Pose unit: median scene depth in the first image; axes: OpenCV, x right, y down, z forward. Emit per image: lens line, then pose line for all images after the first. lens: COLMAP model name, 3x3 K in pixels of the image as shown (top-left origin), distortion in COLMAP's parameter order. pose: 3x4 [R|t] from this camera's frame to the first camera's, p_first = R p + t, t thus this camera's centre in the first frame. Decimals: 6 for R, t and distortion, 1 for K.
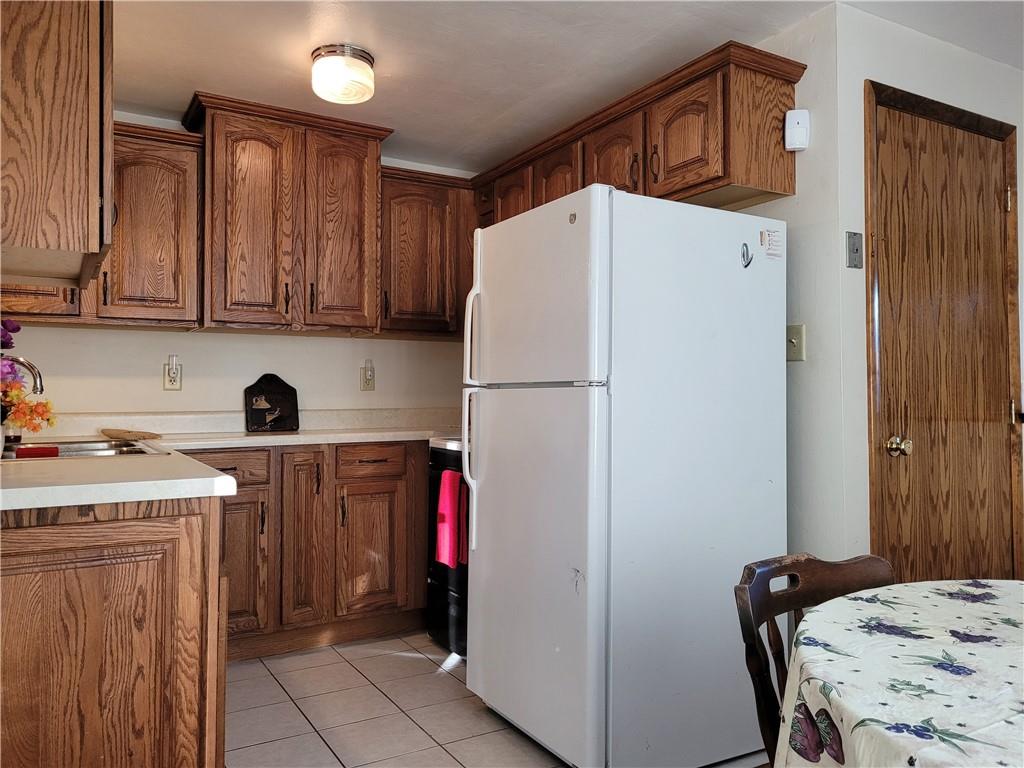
lens RADIAL K [[774.8, 0, 516.5], [0, 774.8, 375.7], [0, 0, 1]] dist [0.045189, -0.029788]
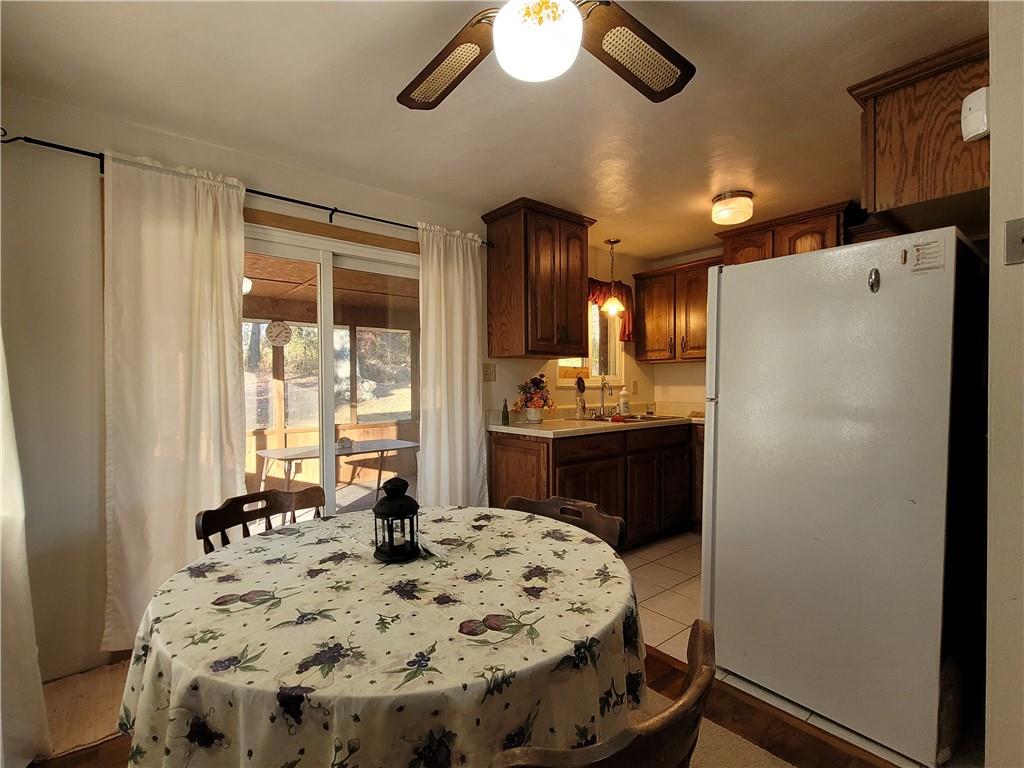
lens RADIAL K [[481.6, 0, 488.2], [0, 481.6, 395.6], [0, 0, 1]] dist [-0.004533, -0.000059]
pose [[0.121801, 0.024675, -0.992248, 0.817842], [0.030724, 0.999118, 0.028618, -0.031419], [0.992079, -0.033972, 0.120935, 0.374900]]
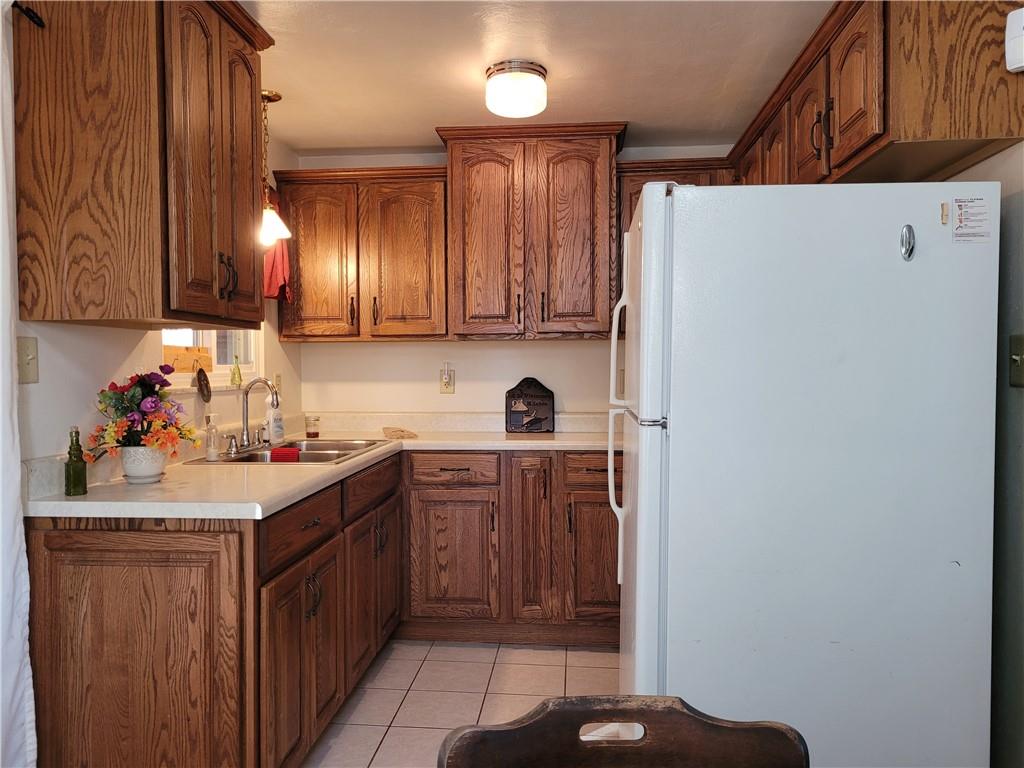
lens RADIAL K [[774.8, 0, 509.5], [0, 774.8, 376.3], [0, 0, 1]] dist [0.045189, -0.029788]
pose [[0.805918, 0.008168, -0.591971, 0.396584], [0.017080, 0.999168, 0.037039, -0.060903], [0.591780, -0.039961, 0.805108, 0.193957]]
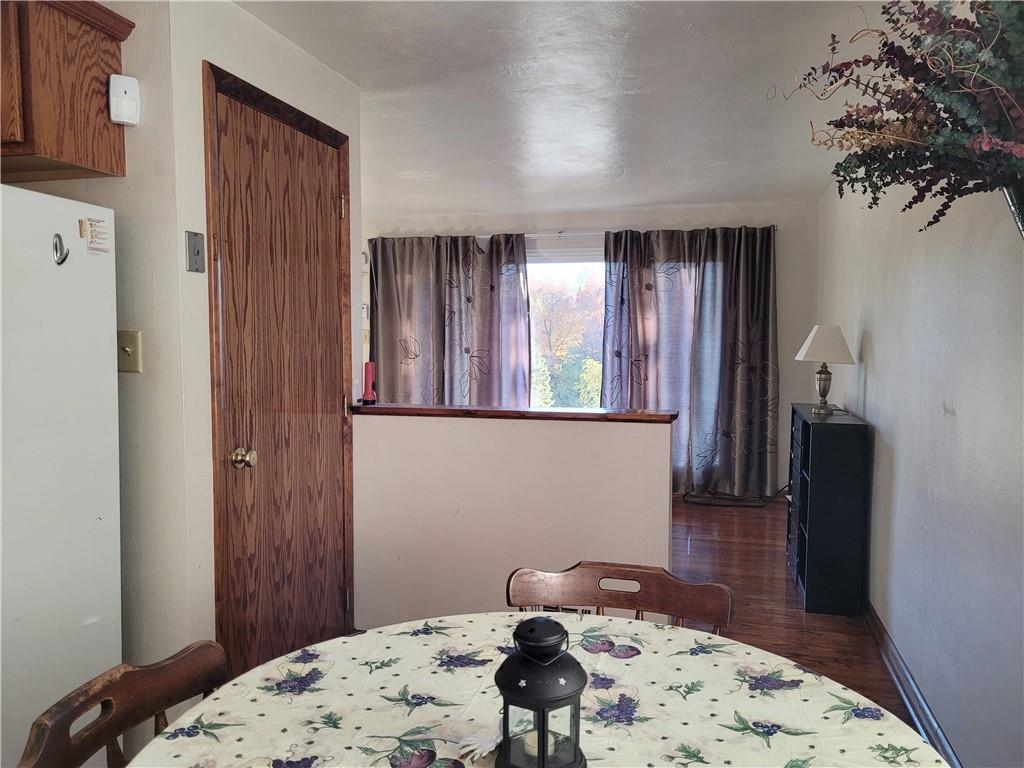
lens RADIAL K [[774.8, 0, 514.9], [0, 774.8, 382.9], [0, 0, 1]] dist [0.045189, -0.029788]
pose [[0.716579, -0.039661, 0.696377, 0.058315], [-0.023971, 0.996392, 0.081415, -0.088067], [-0.697094, -0.075033, 0.713043, 0.079216]]
